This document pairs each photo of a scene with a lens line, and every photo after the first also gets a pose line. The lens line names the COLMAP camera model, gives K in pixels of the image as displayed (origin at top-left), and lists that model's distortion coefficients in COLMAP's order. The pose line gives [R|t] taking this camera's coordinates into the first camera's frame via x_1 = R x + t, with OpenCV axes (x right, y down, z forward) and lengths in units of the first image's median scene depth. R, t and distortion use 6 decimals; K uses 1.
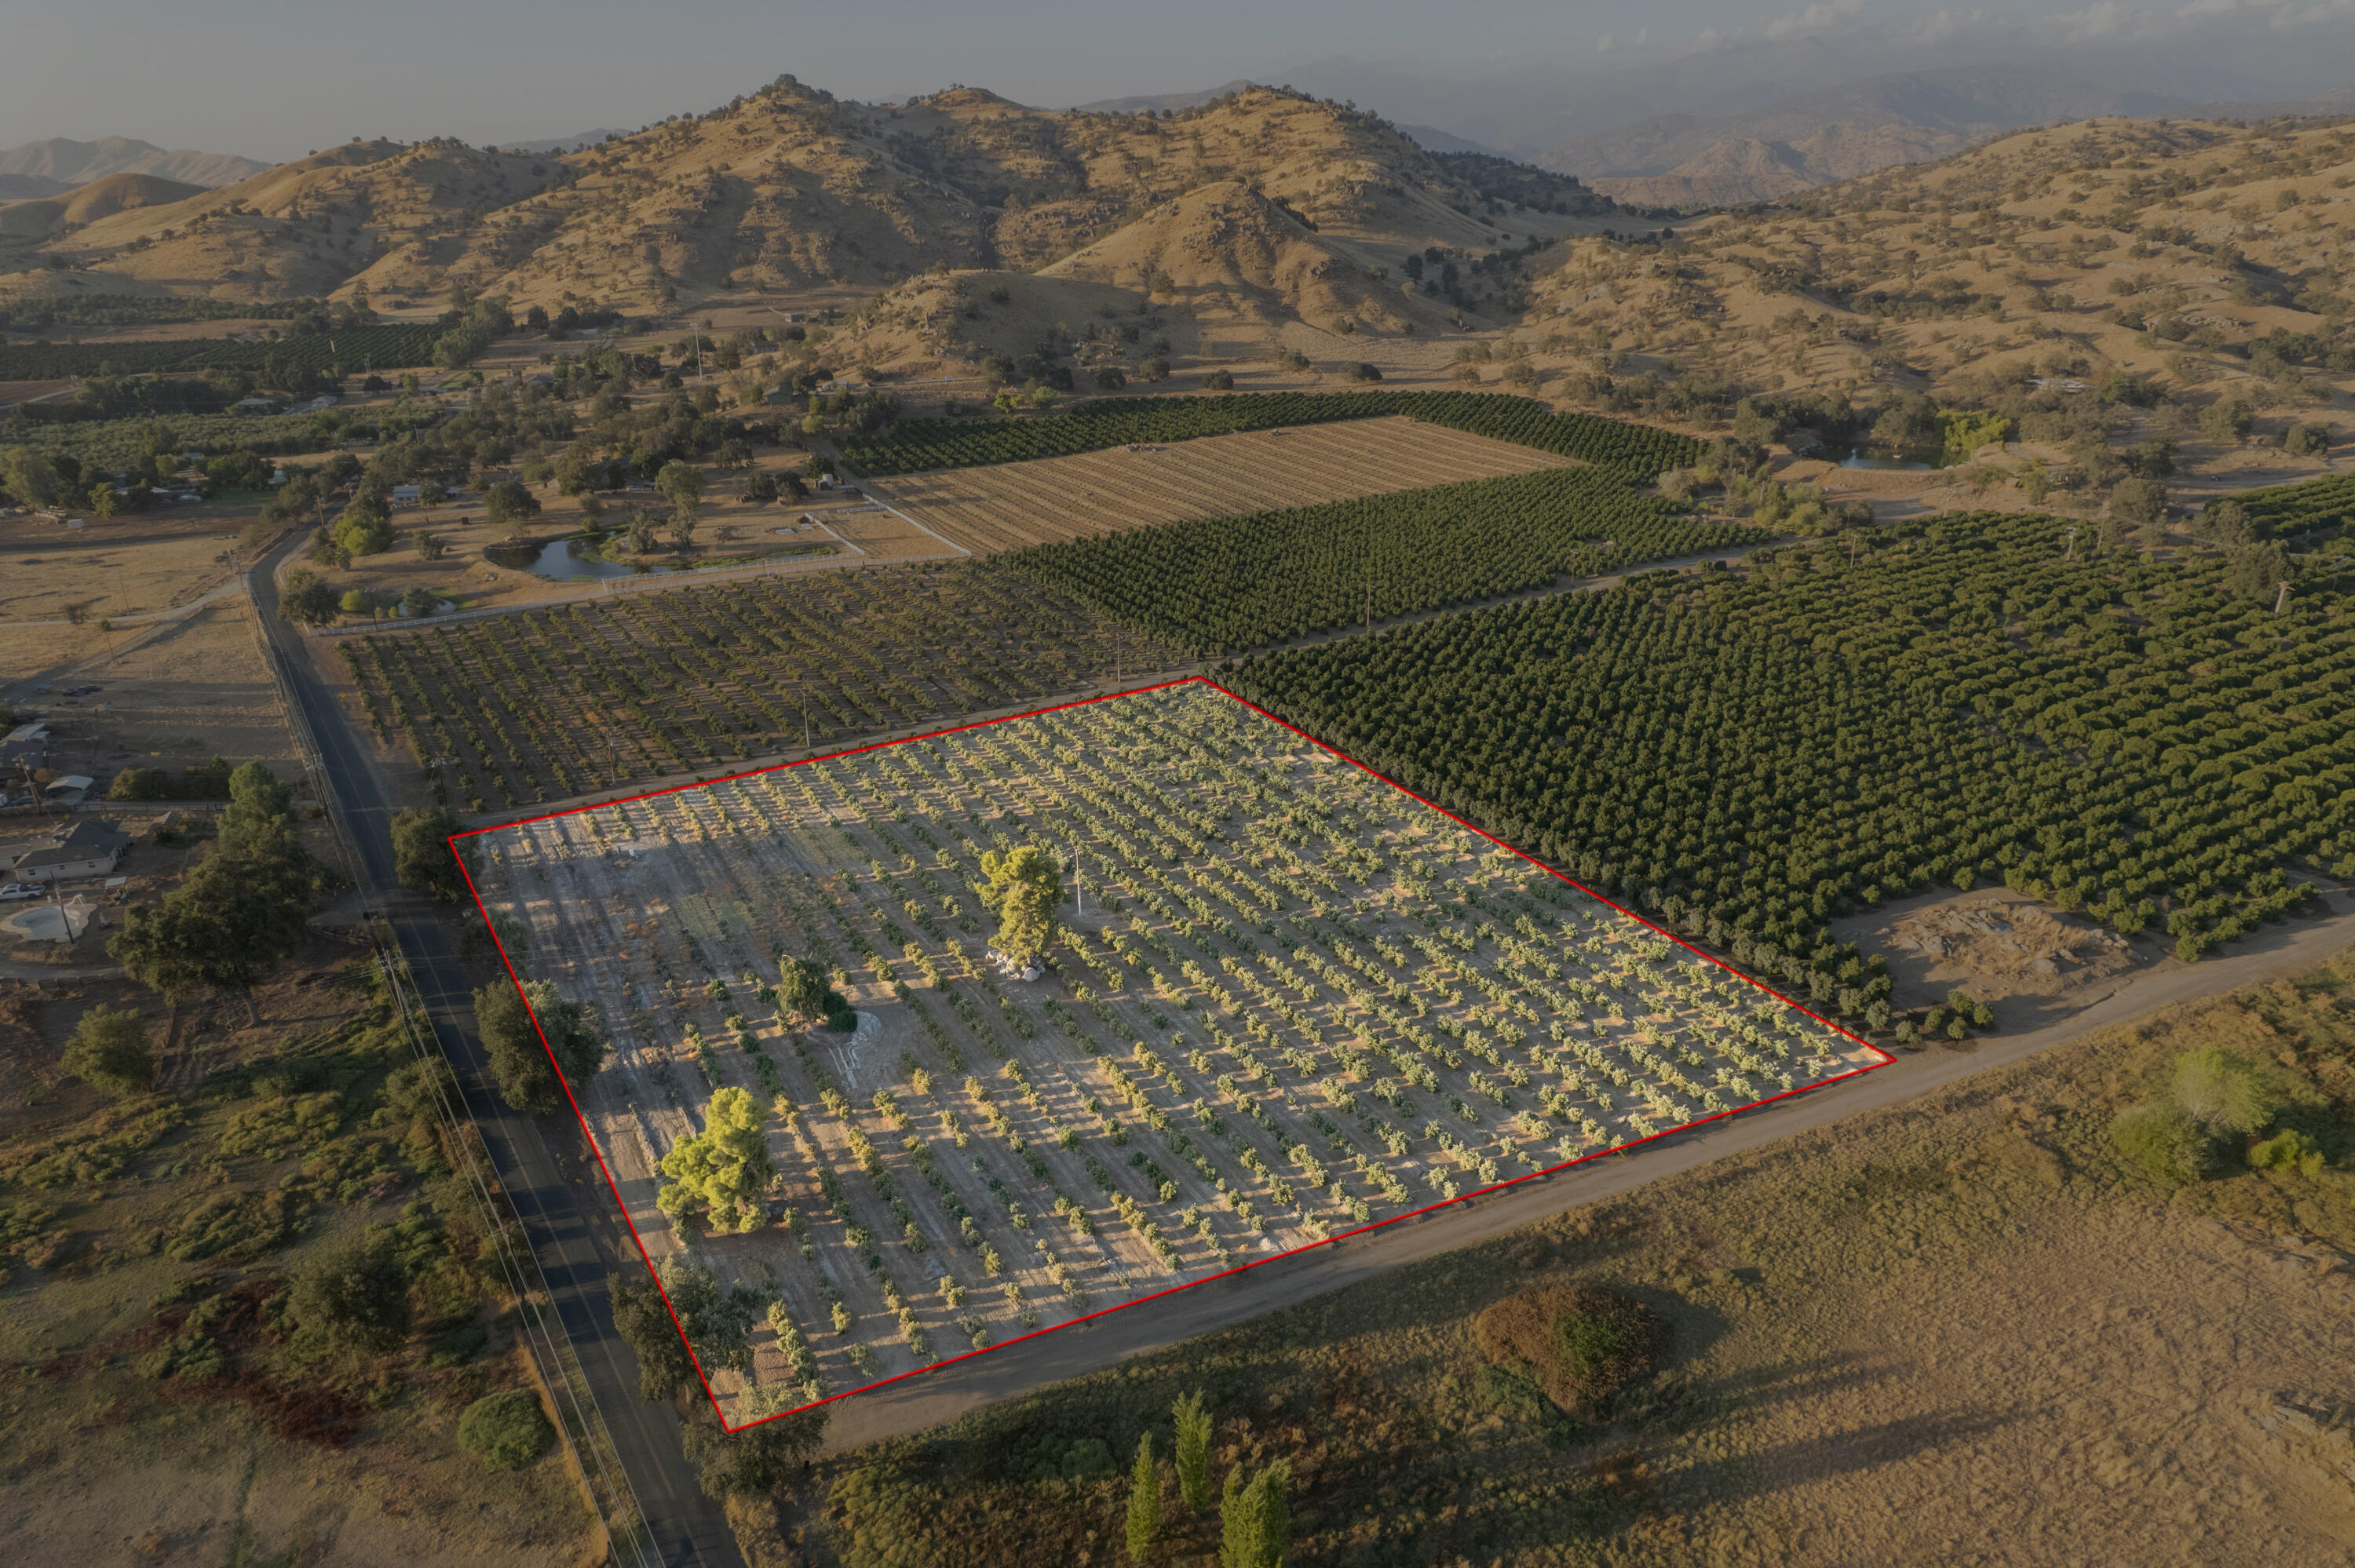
lens RADIAL K [[1504.6, 0, 1197.6], [0, 1504.6, 782.4], [0, 0, 1]] dist [-0.073000, 0.075729]
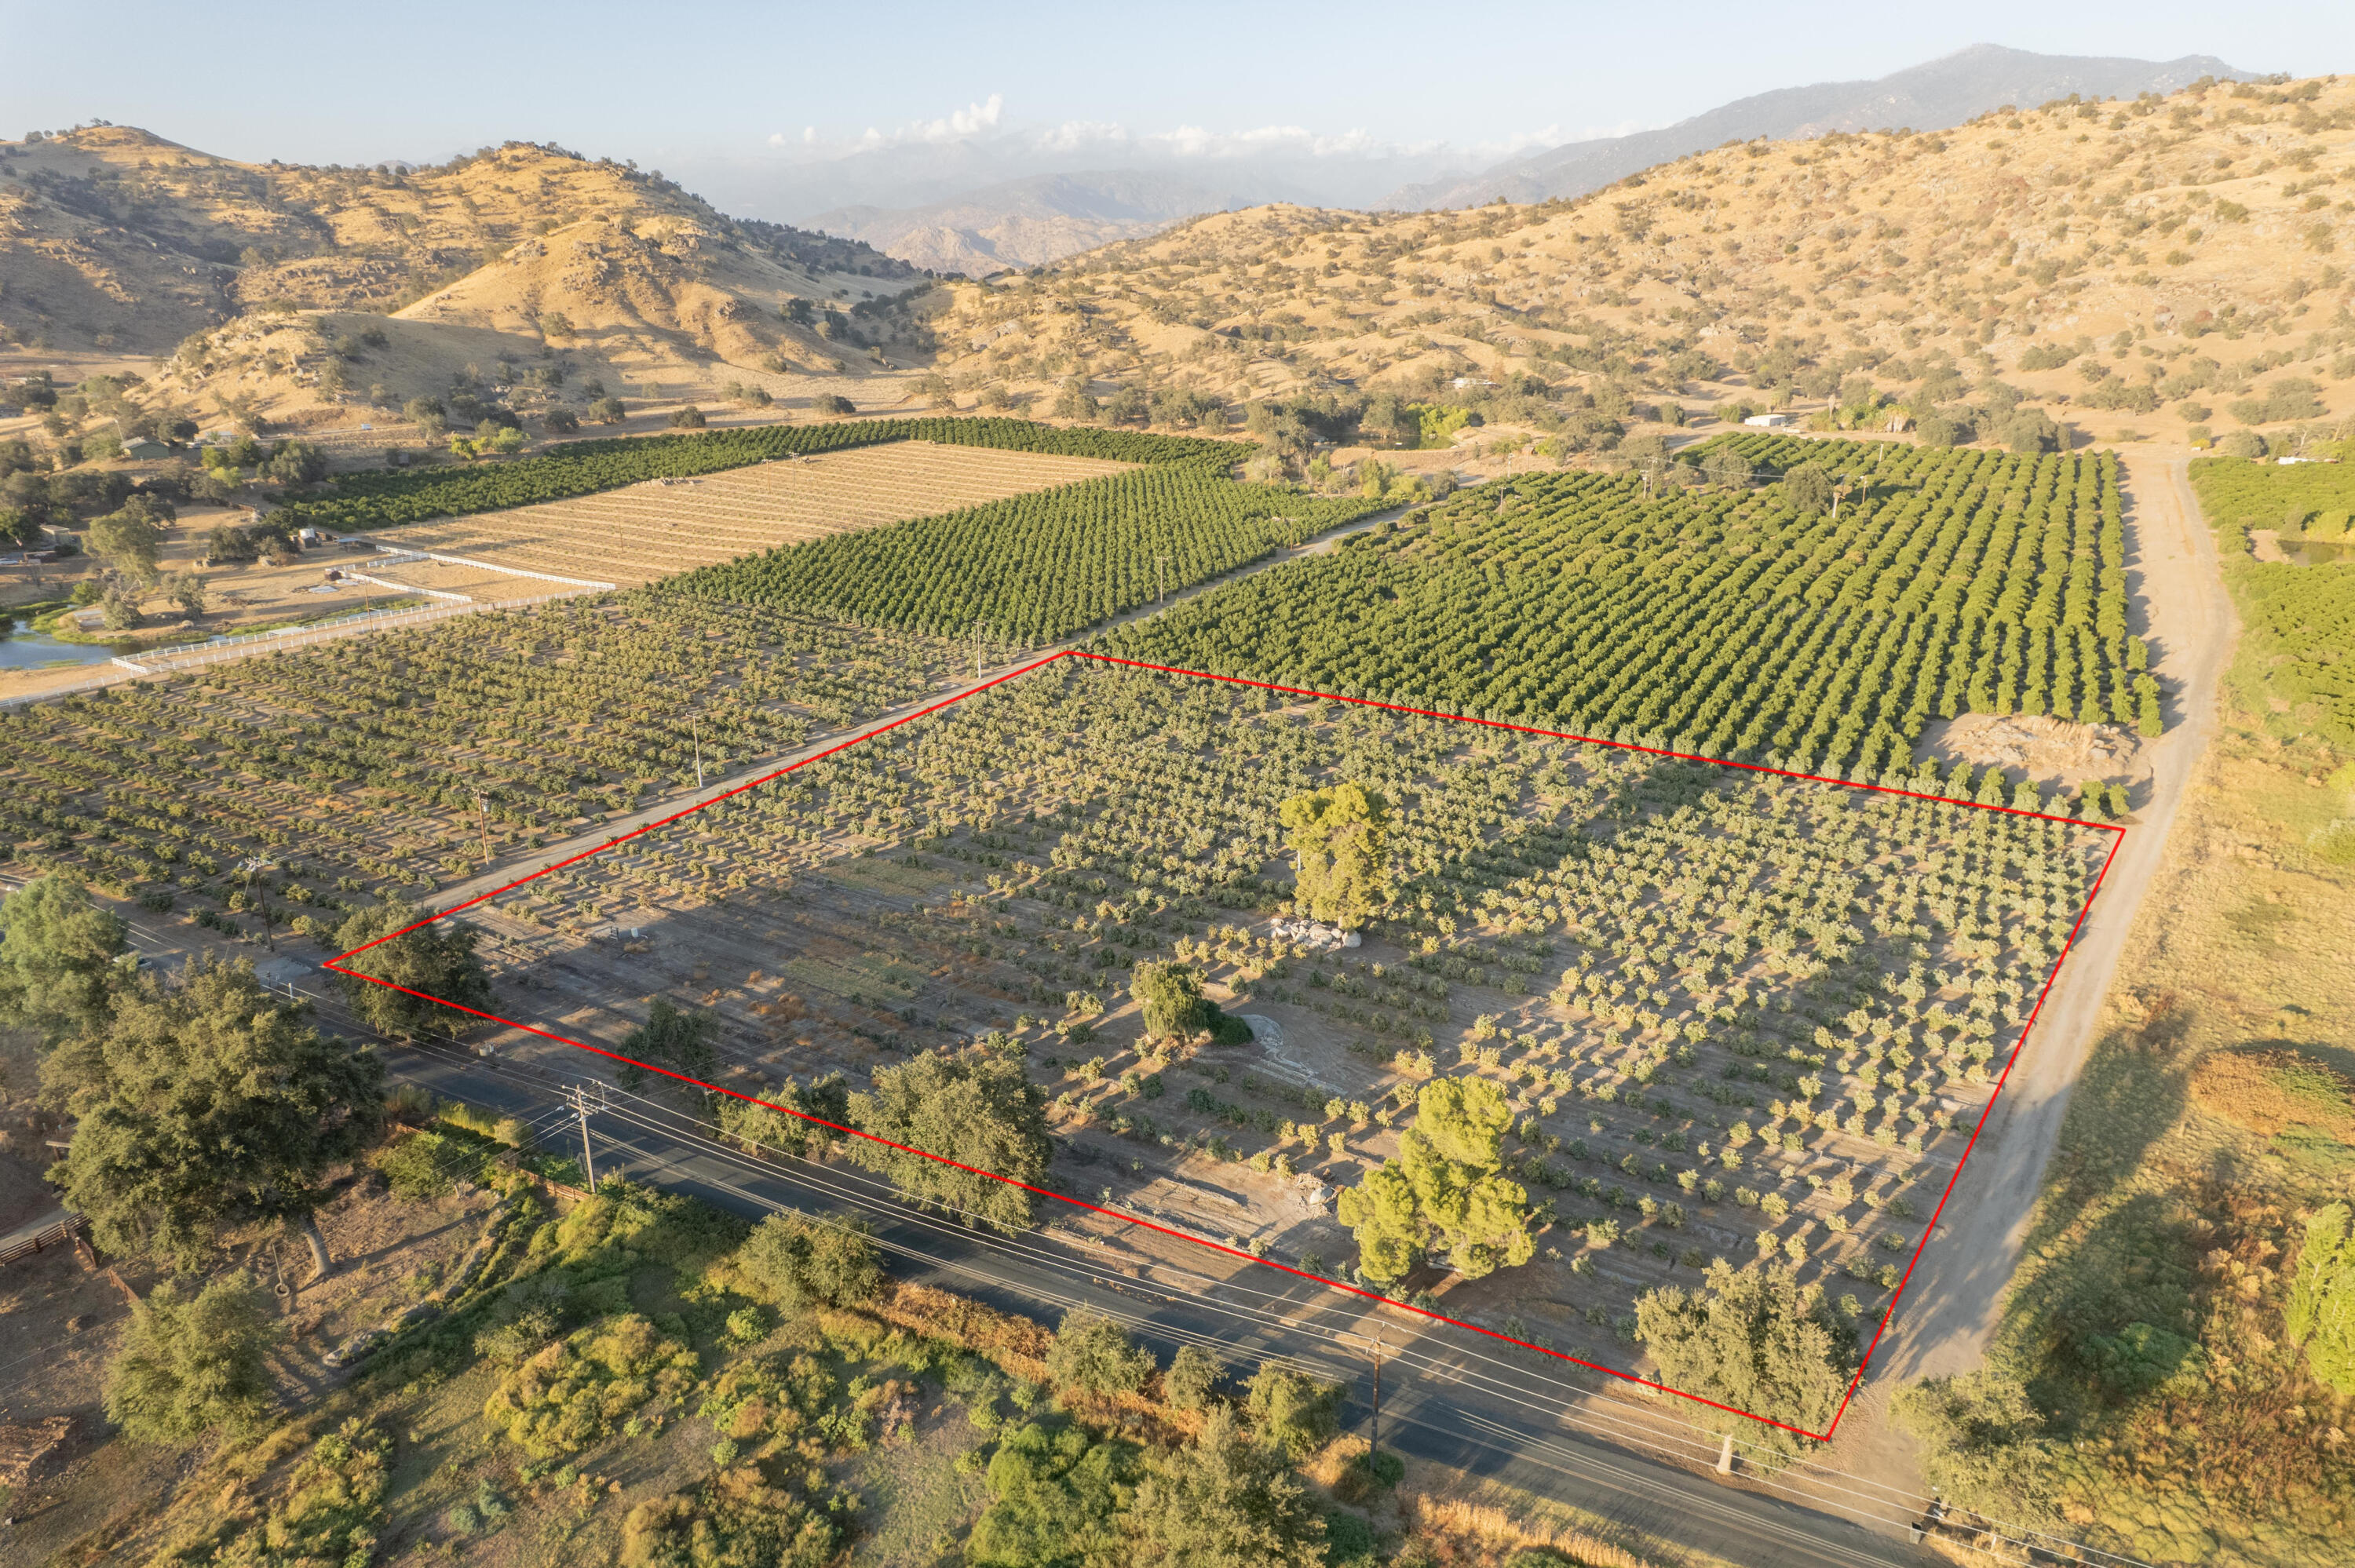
lens RADIAL K [[1504.6, 0, 1196.0], [0, 1504.6, 780.9], [0, 0, 1]] dist [-0.073000, 0.075729]
pose [[0.876237, -0.148485, 0.458433, -0.394644], [0.174090, 0.984633, -0.013832, 0.027850], [-0.449334, 0.091929, 0.888622, 0.214222]]
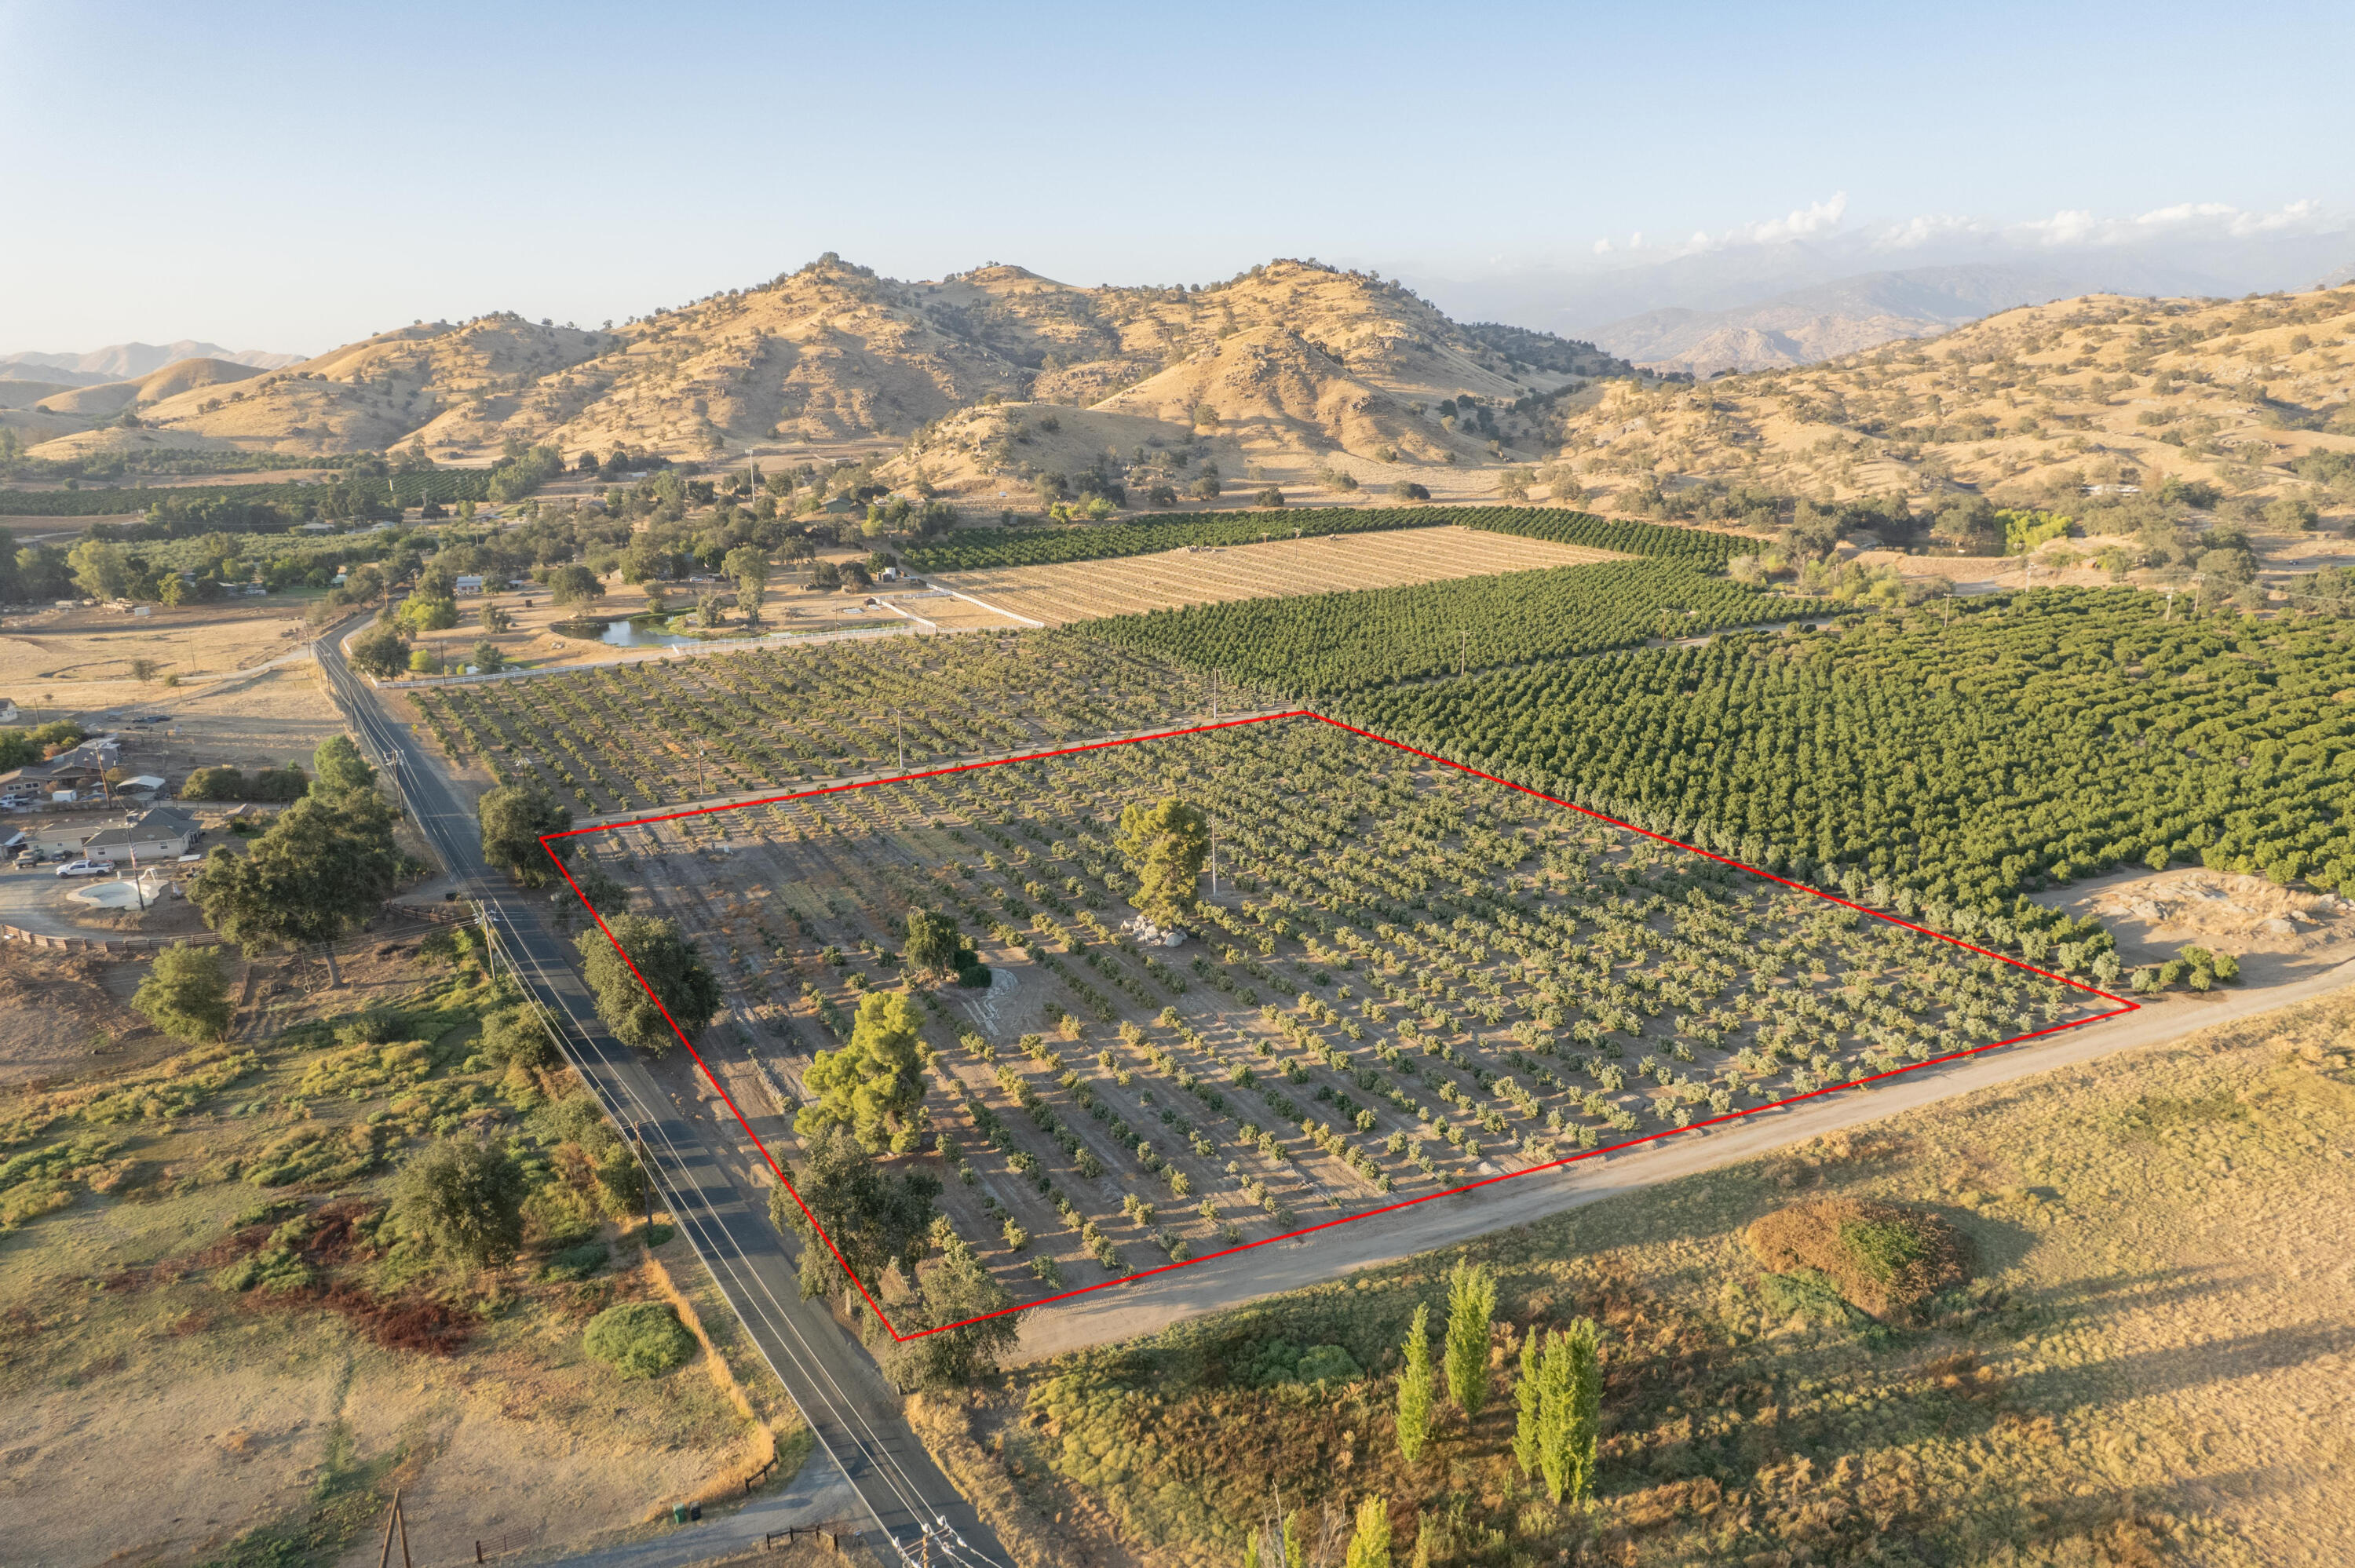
lens RADIAL K [[1504.6, 0, 1196.8], [0, 1504.6, 780.1], [0, 0, 1]] dist [-0.073000, 0.075729]
pose [[0.999950, -0.002629, -0.009673, -0.062543], [0.001440, 0.992666, -0.120882, 0.101712], [0.009920, 0.120862, 0.992620, 0.051667]]
